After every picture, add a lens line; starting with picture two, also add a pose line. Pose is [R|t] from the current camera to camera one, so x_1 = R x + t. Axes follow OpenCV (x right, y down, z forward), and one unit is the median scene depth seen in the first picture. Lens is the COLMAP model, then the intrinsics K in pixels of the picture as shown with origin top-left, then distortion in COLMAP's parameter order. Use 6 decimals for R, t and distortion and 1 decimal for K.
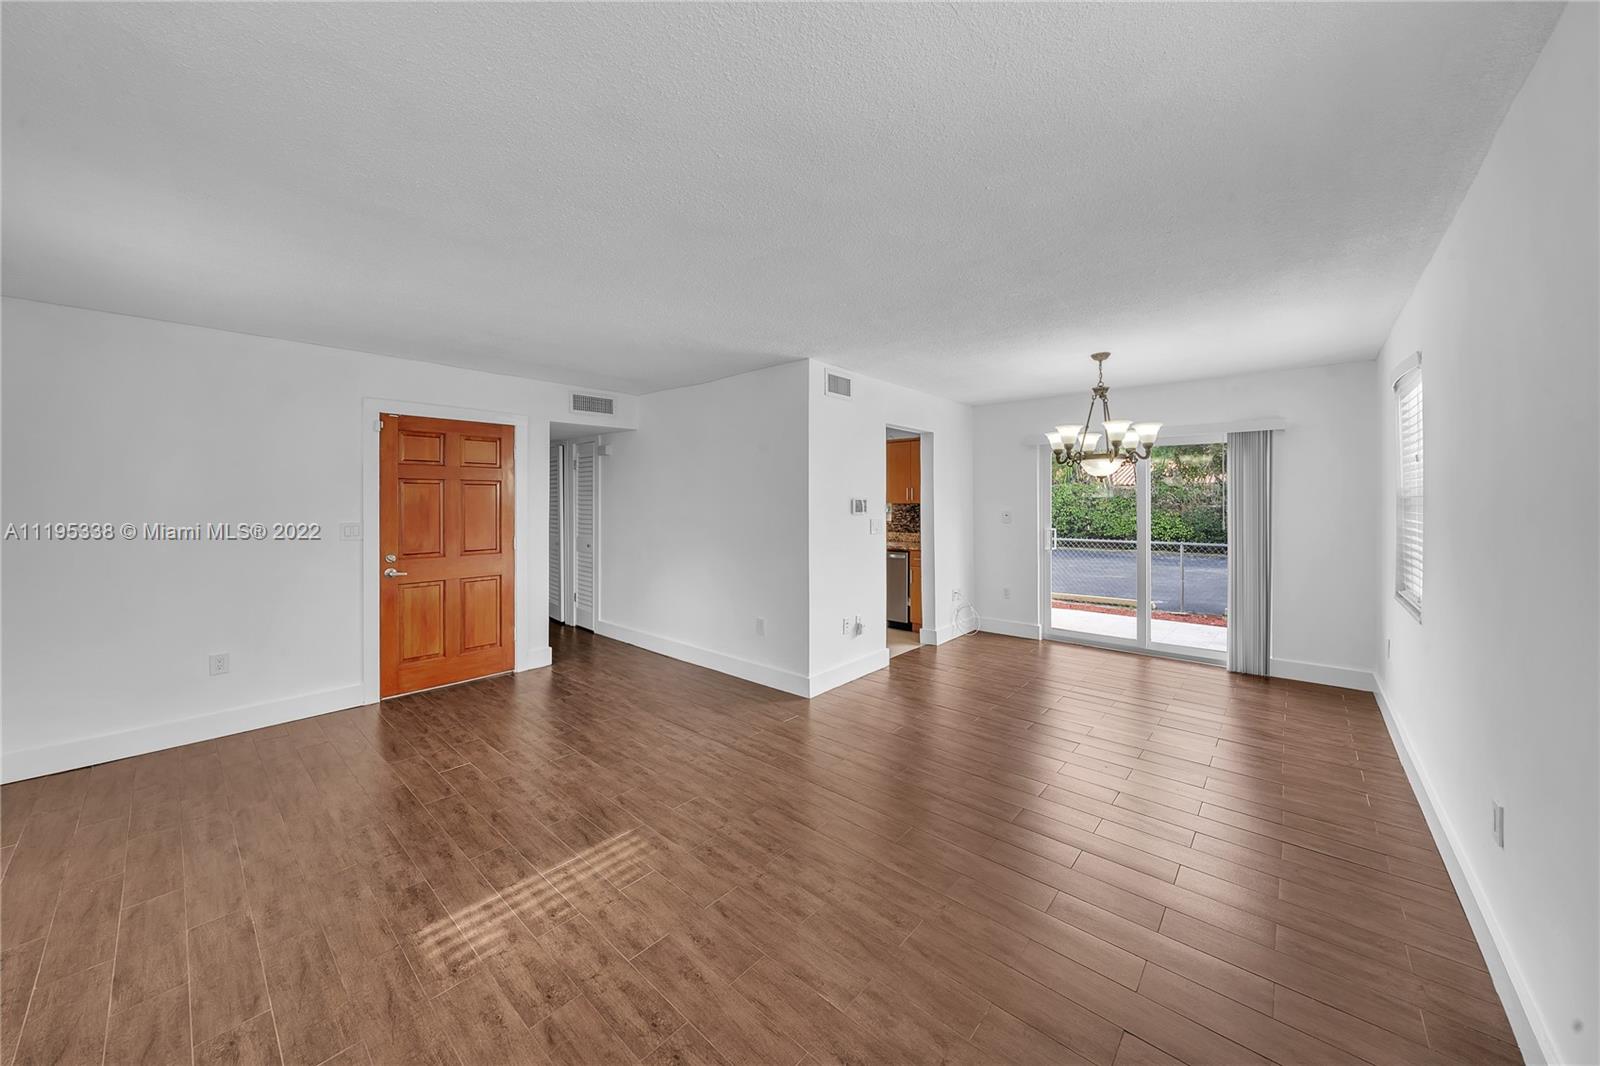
lens RADIAL K [[562.4, 0, 797.4], [0, 562.4, 500.8], [0, 0, 1]] dist [-0.000864, -0.000085]
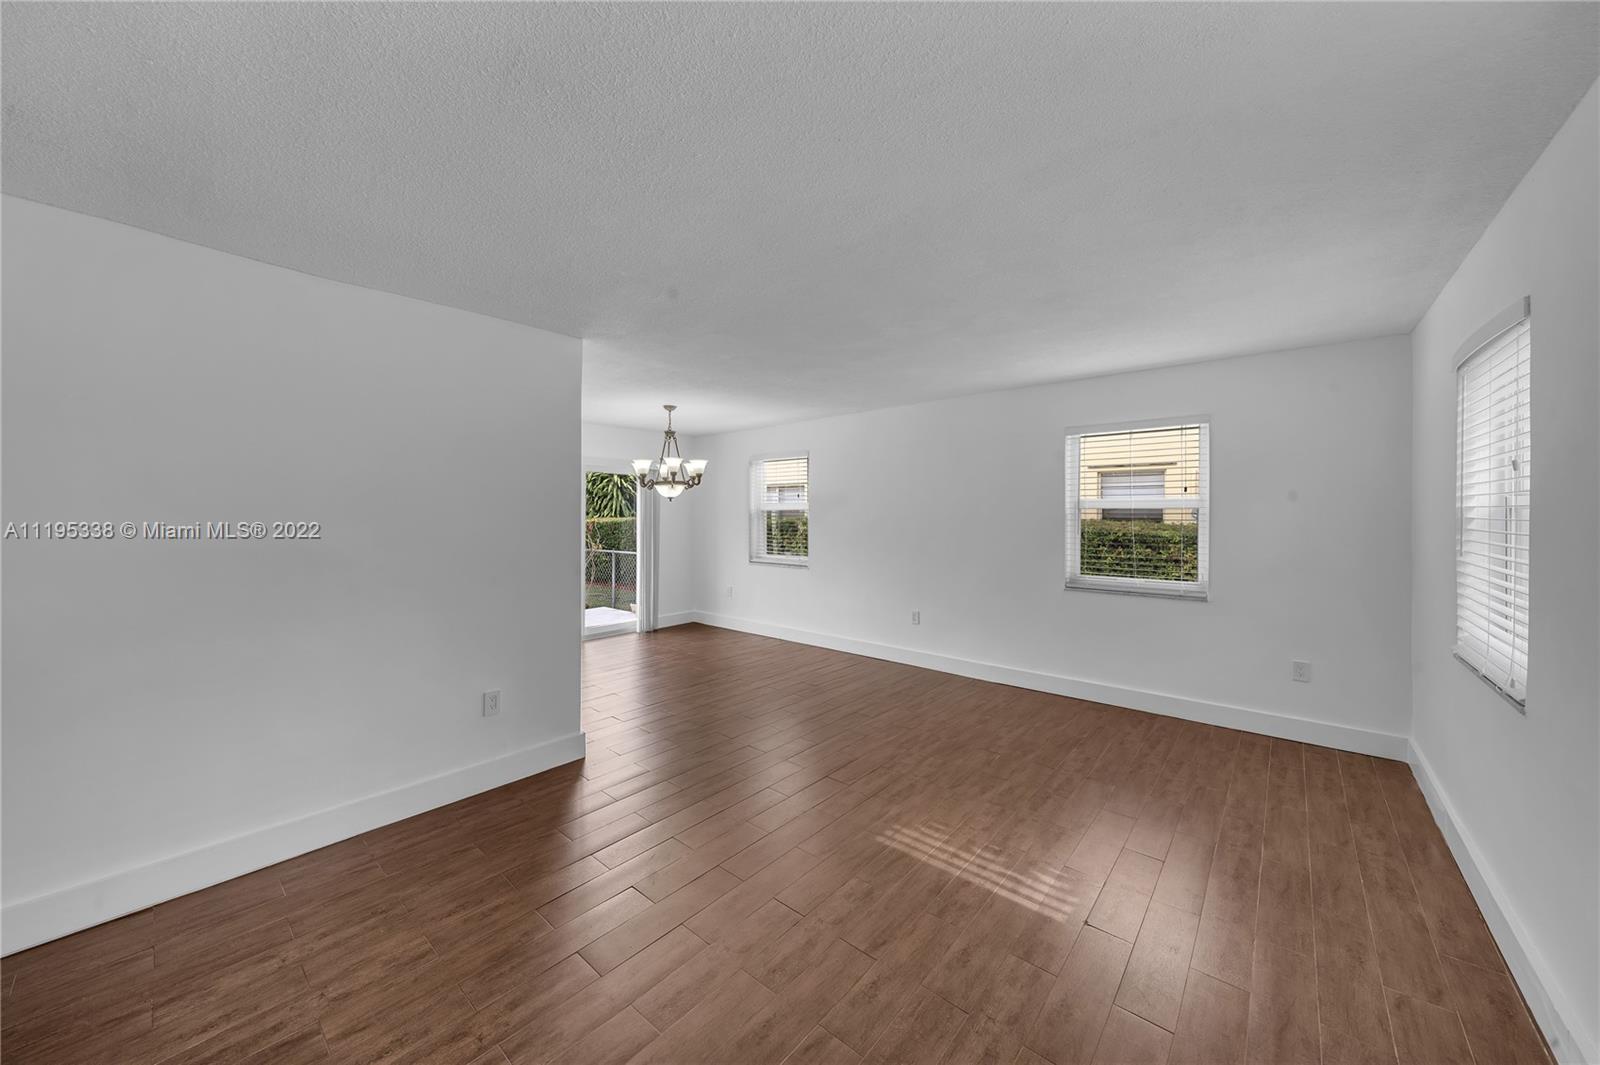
lens RADIAL K [[557.0, 0, 801.9], [0, 557.0, 517.3], [0, 0, 1]] dist [-0.001728, -0.000159]
pose [[-0.006708, -0.003901, 0.999970, -1.395662], [-0.003243, 0.999987, 0.003879, -0.001534], [-0.999972, -0.003217, -0.006720, 1.220389]]
